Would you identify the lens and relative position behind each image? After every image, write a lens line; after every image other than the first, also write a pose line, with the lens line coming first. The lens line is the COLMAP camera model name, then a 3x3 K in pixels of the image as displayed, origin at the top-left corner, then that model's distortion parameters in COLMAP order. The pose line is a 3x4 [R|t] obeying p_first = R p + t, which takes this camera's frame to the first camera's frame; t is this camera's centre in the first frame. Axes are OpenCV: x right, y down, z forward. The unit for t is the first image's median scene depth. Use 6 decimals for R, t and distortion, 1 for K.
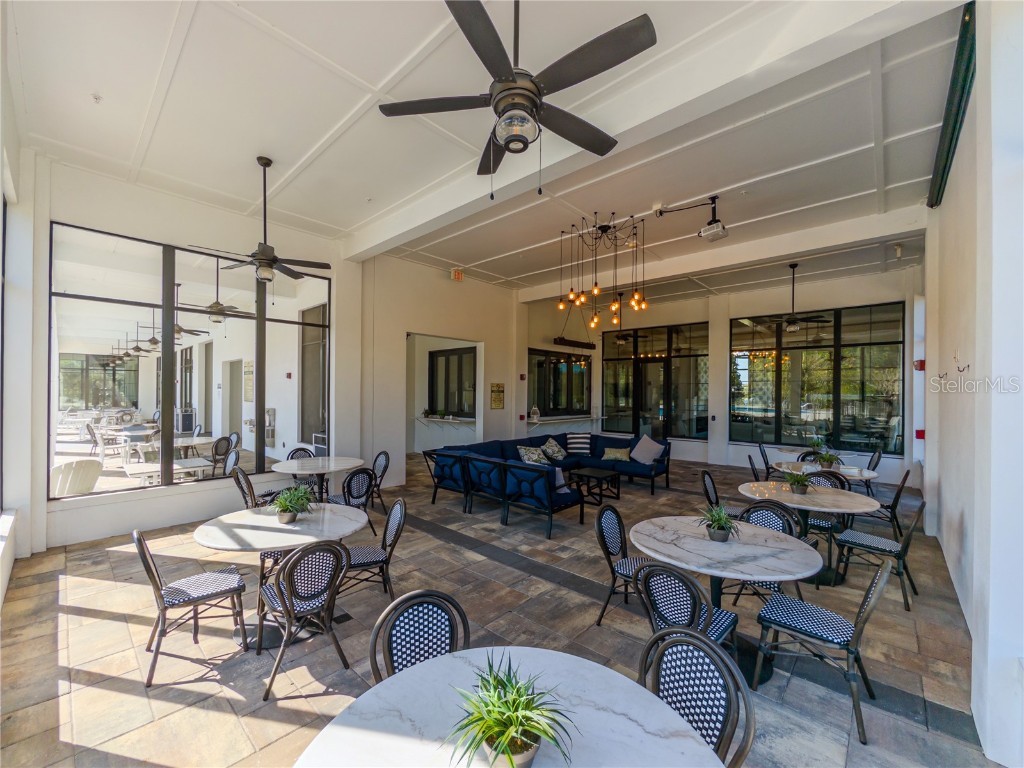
lens RADIAL K [[416.9, 0, 513.5], [0, 416.9, 388.6], [0, 0, 1]] dist [-0.001105, -0.000211]
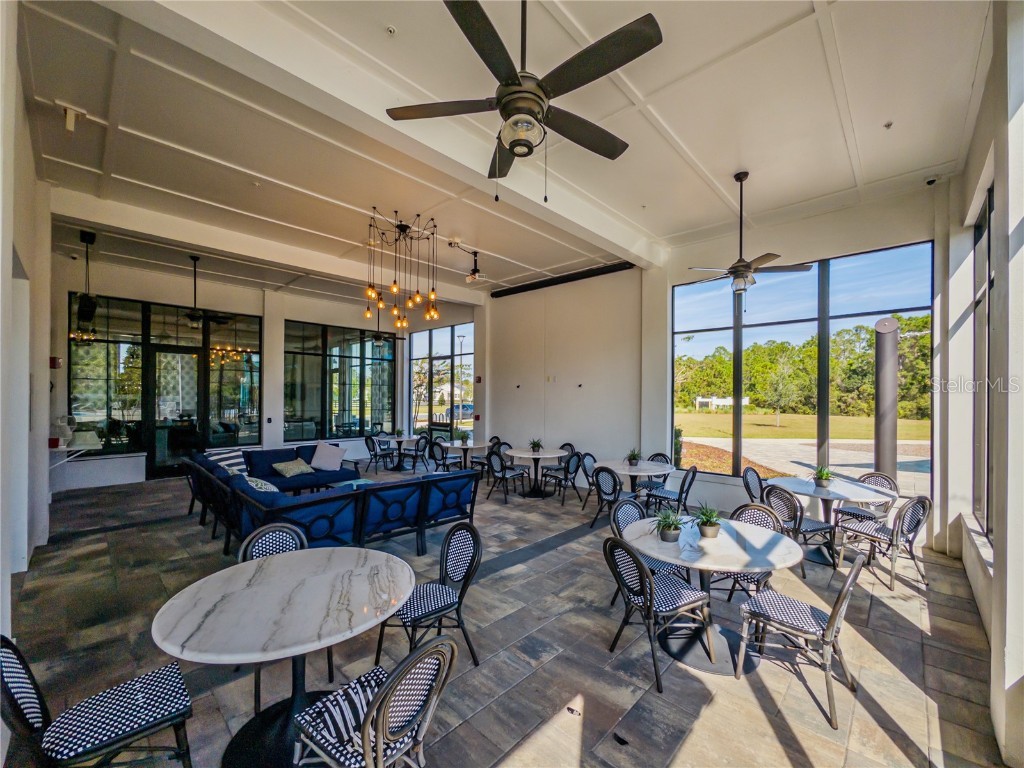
lens RADIAL K [[416.9, 0, 513.6], [0, 416.9, 392.2], [0, 0, 1]] dist [-0.001105, -0.000211]
pose [[0.013409, 0.000044, 0.999910, -0.886592], [-0.013813, 0.999905, 0.000141, -0.001708], [-0.999815, -0.013814, 0.013408, 0.849521]]
